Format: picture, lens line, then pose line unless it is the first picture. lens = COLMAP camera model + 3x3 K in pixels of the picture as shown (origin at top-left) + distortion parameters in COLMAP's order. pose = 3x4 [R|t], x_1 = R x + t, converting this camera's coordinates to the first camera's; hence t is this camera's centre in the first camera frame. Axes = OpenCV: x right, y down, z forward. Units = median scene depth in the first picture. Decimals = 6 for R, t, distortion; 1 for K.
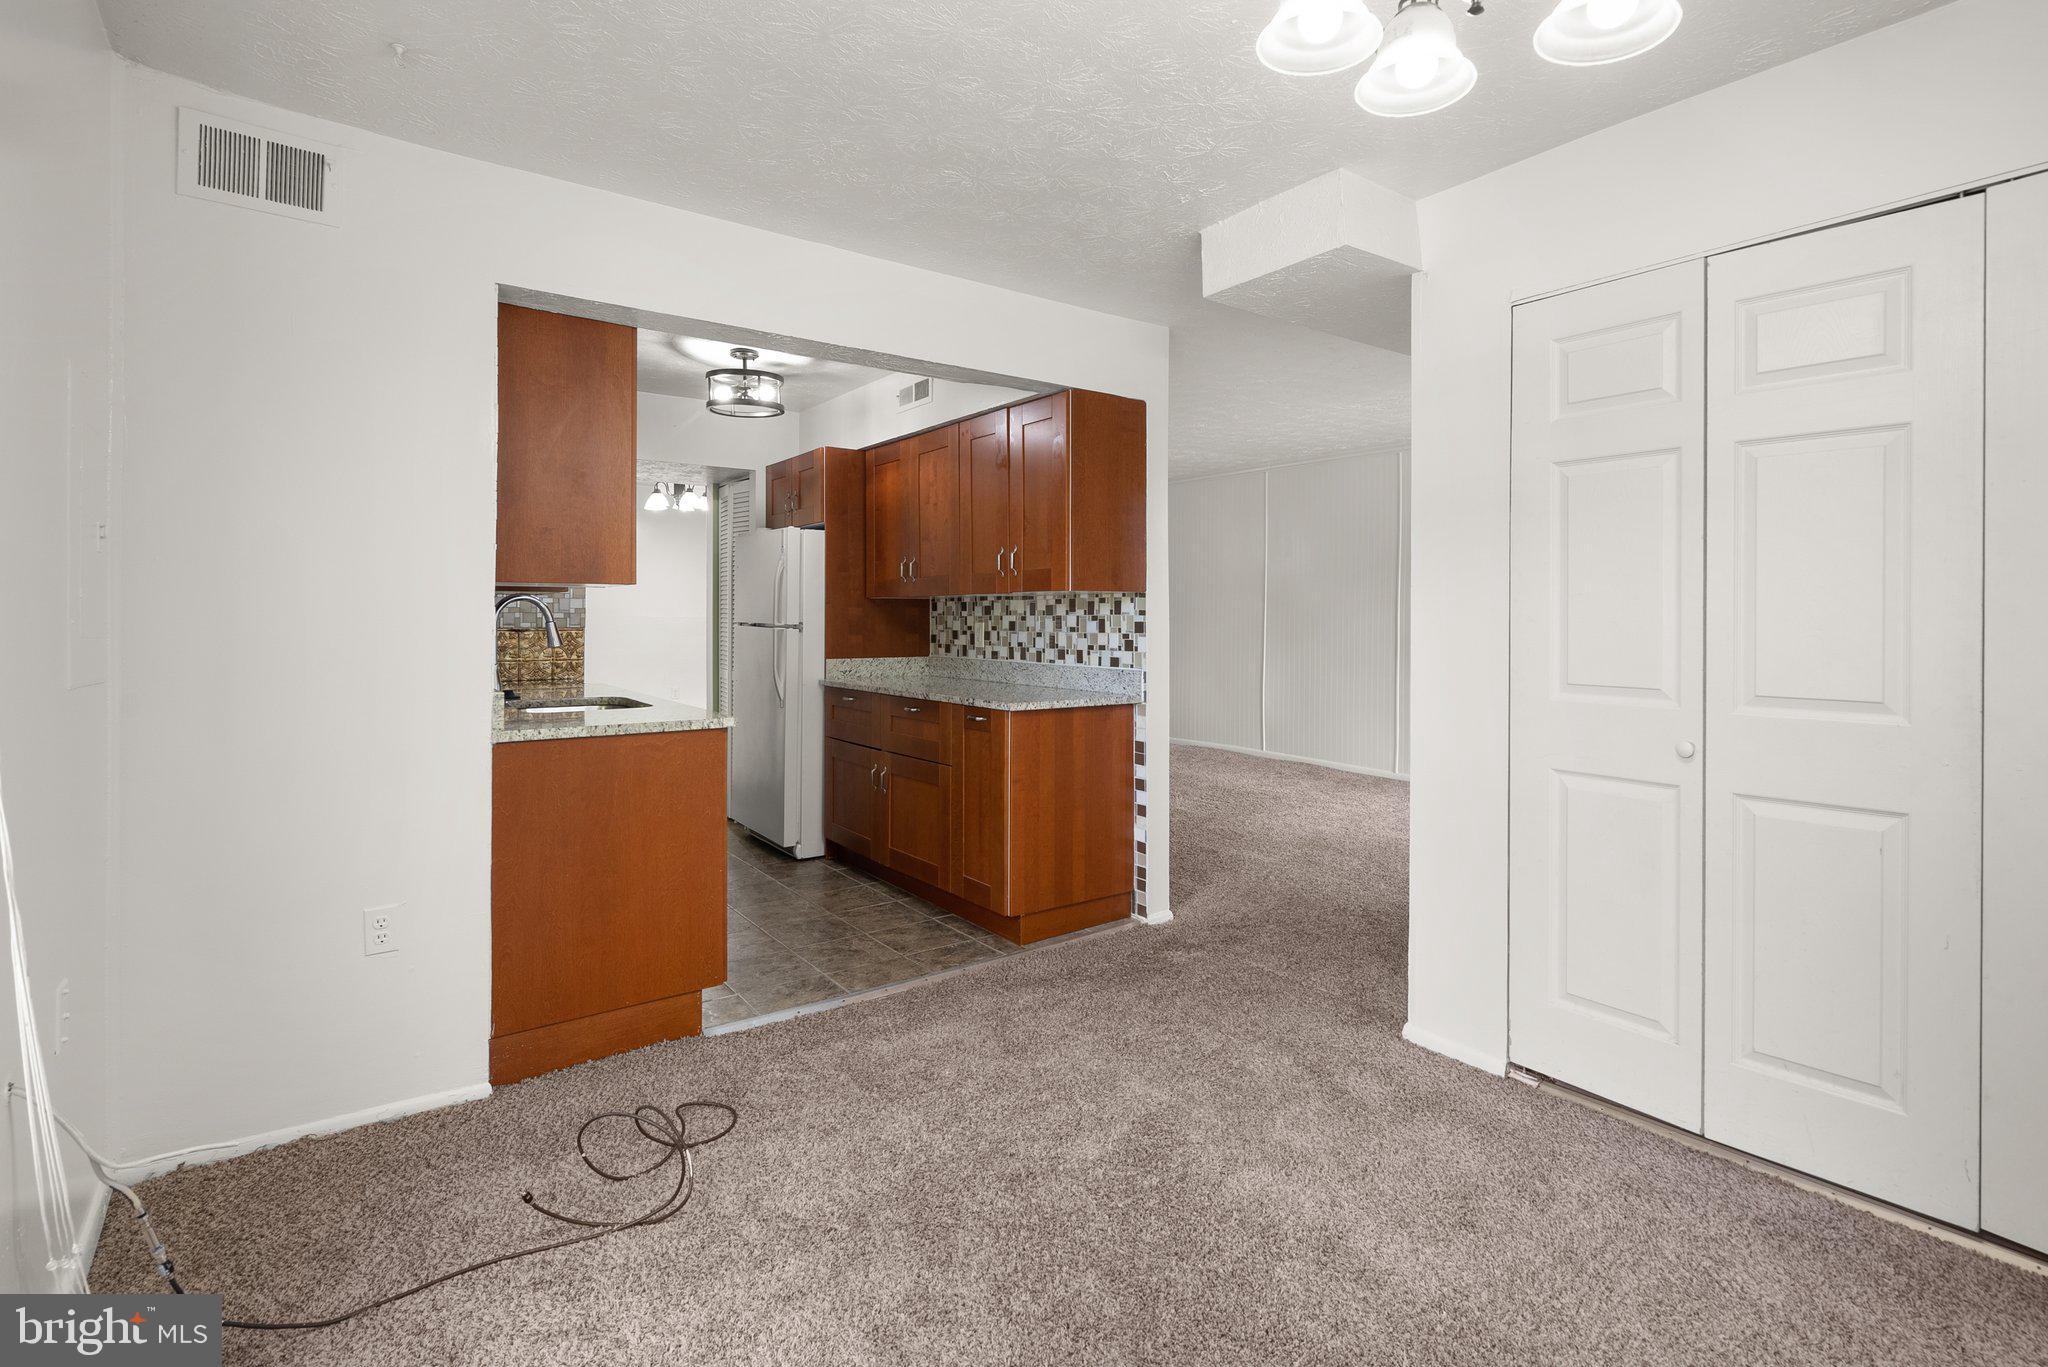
lens RADIAL K [[953.4, 0, 1038.4], [0, 953.4, 605.8], [0, 0, 1]] dist [-0.005388, 0.002486]
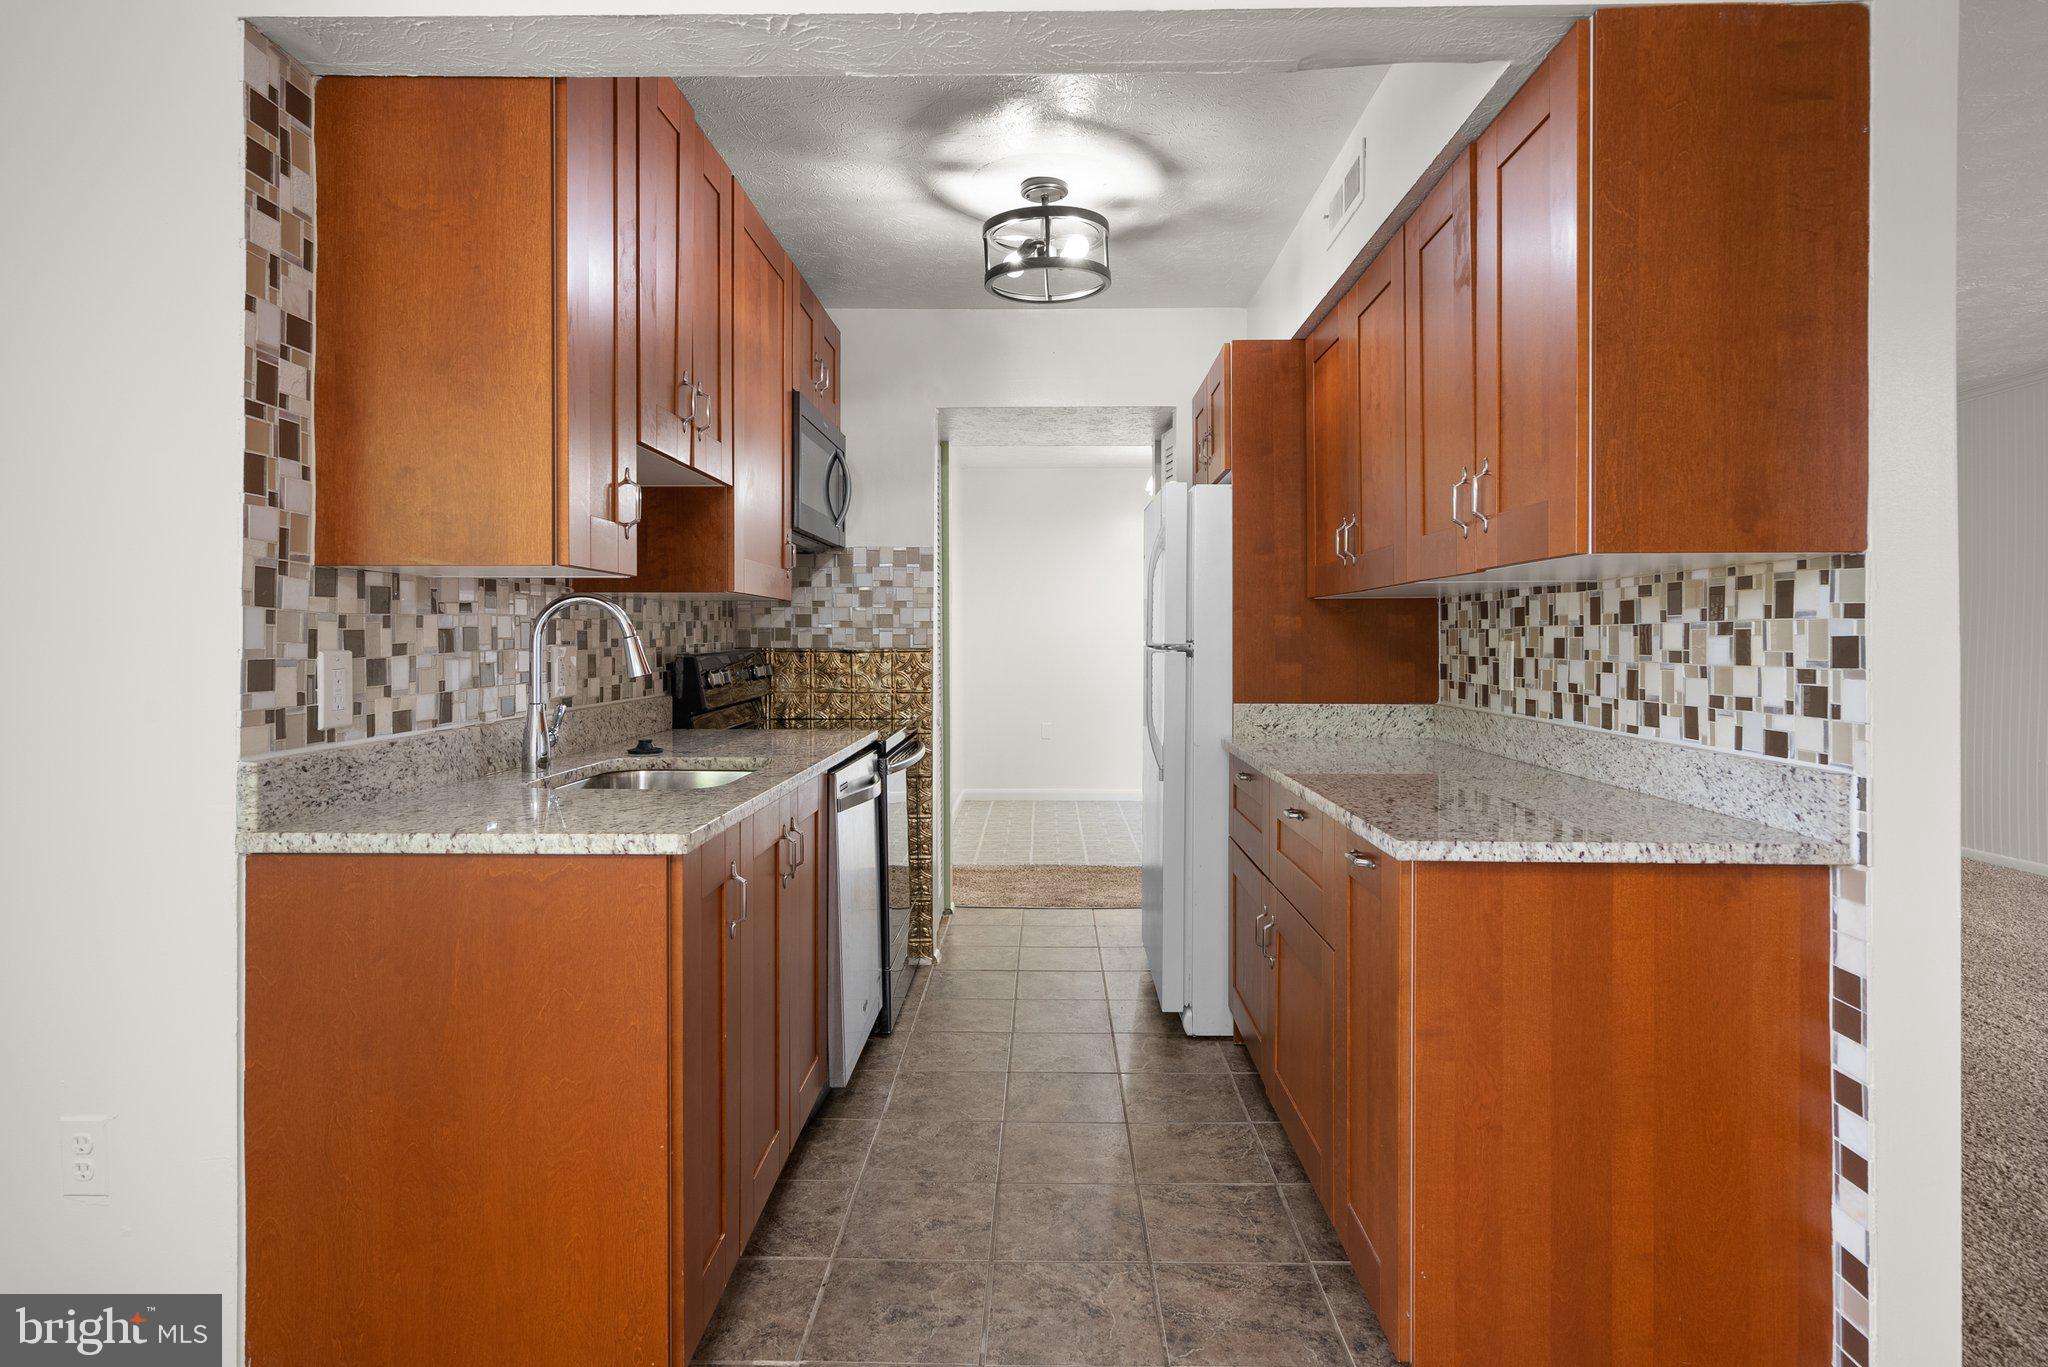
lens RADIAL K [[1102.4, 0, 1036.6], [0, 1102.4, 639.9], [0, 0, 1]] dist [0.006794, -0.000712]
pose [[0.792831, -0.001718, -0.609439, 0.111146], [0.009398, 0.999912, 0.009407, 0.010713], [0.609369, -0.013186, 0.792777, 0.459493]]
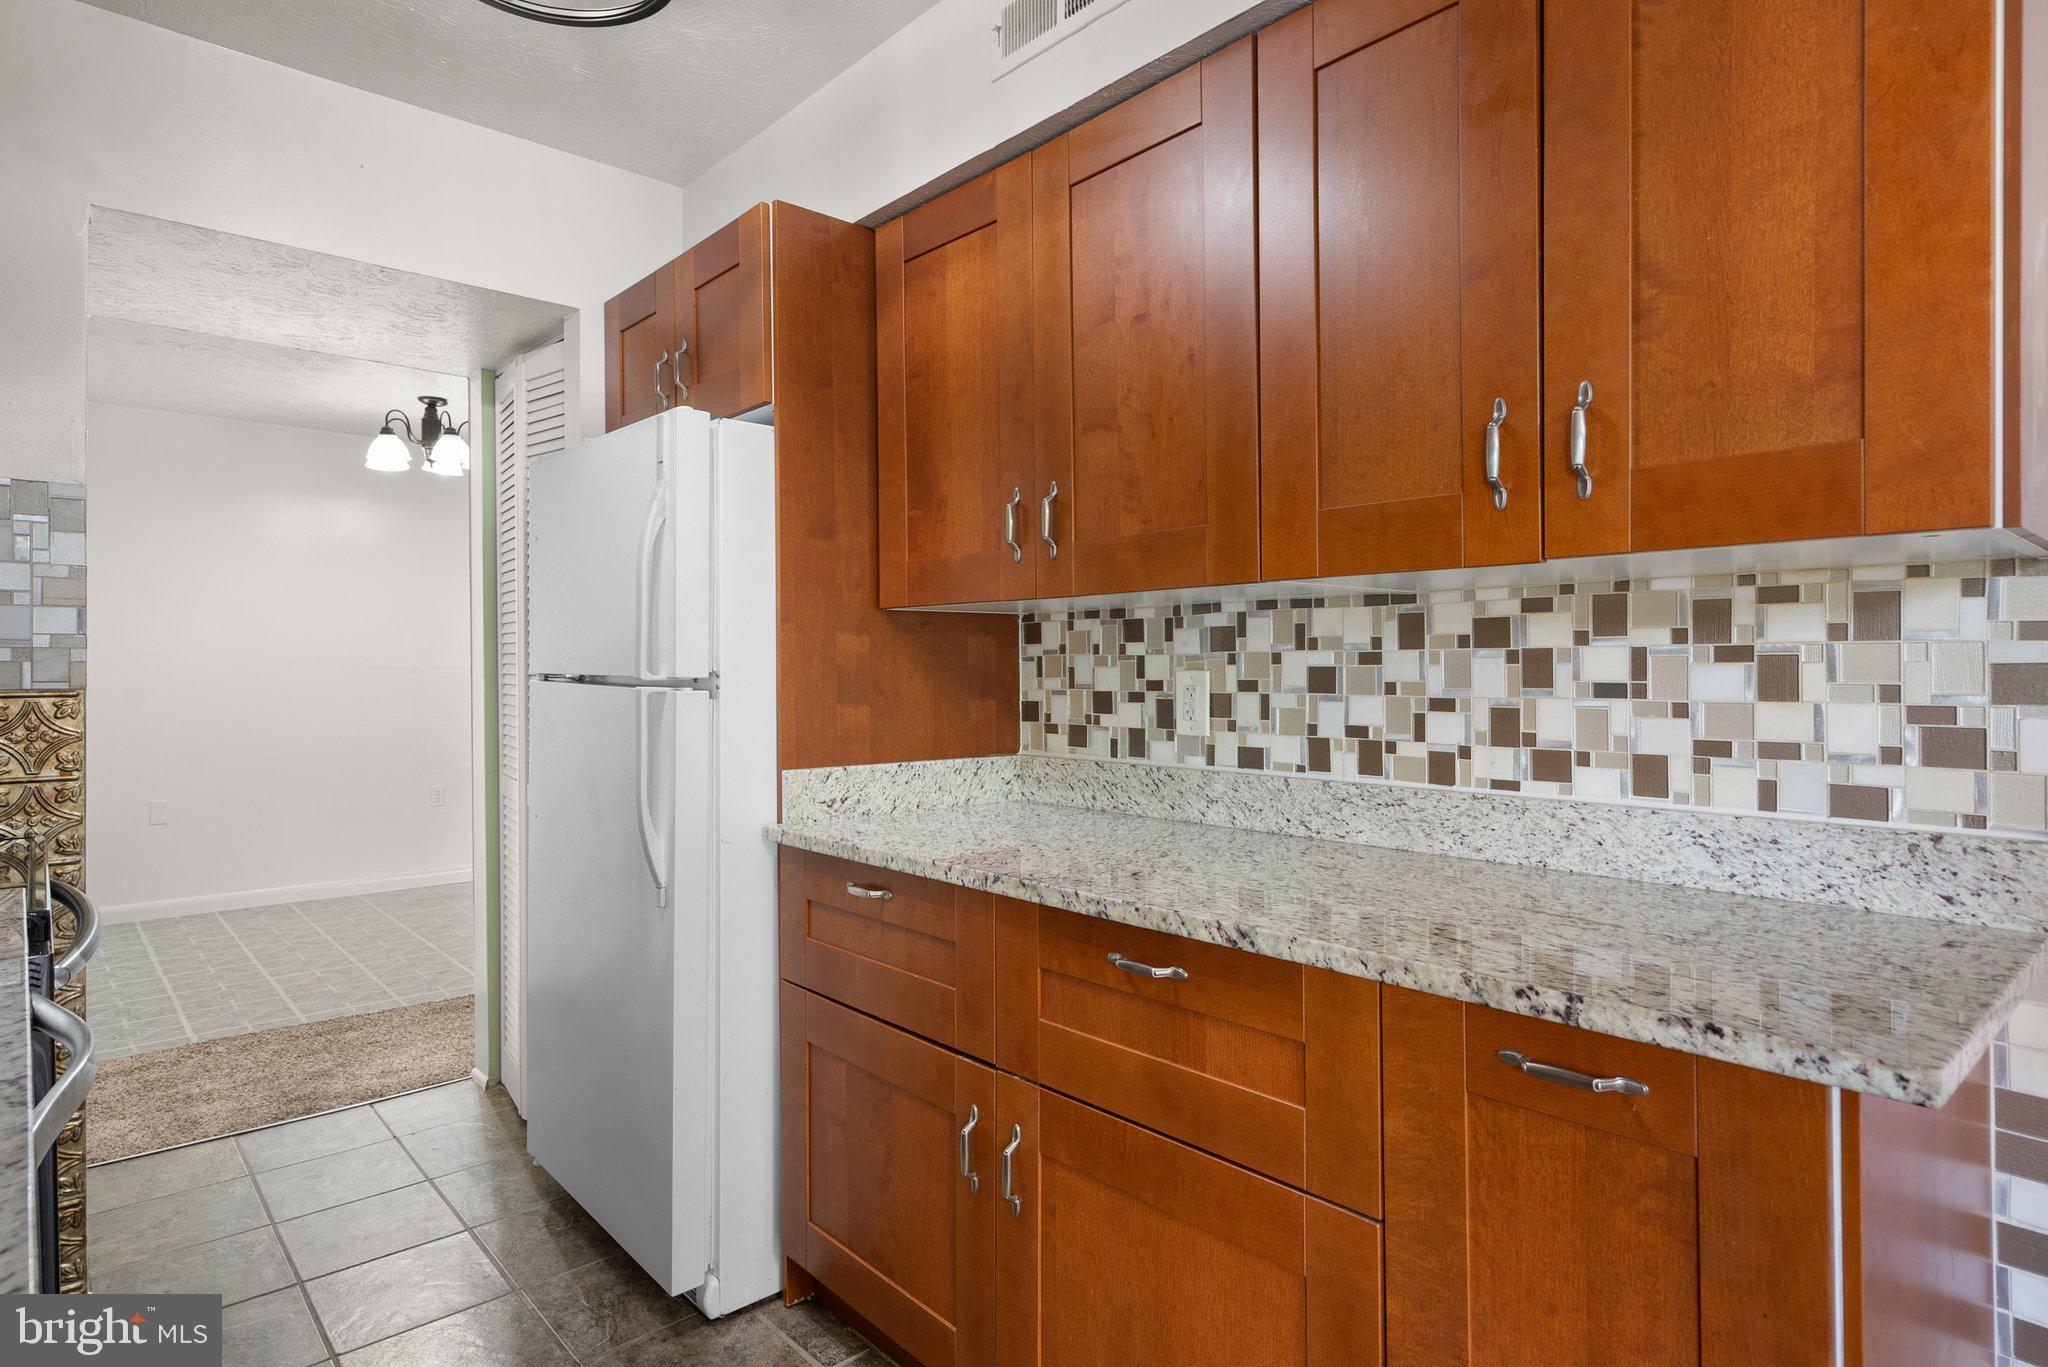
lens RADIAL K [[1096.2, 0, 1011.0], [0, 1096.2, 669.6], [0, 0, 1]] dist [0.000873, 0.004629]
pose [[0.995823, -0.003738, 0.091223, -0.203337], [0.002527, 0.999907, 0.013385, 0.012766], [-0.091264, -0.013099, 0.995741, 0.666847]]
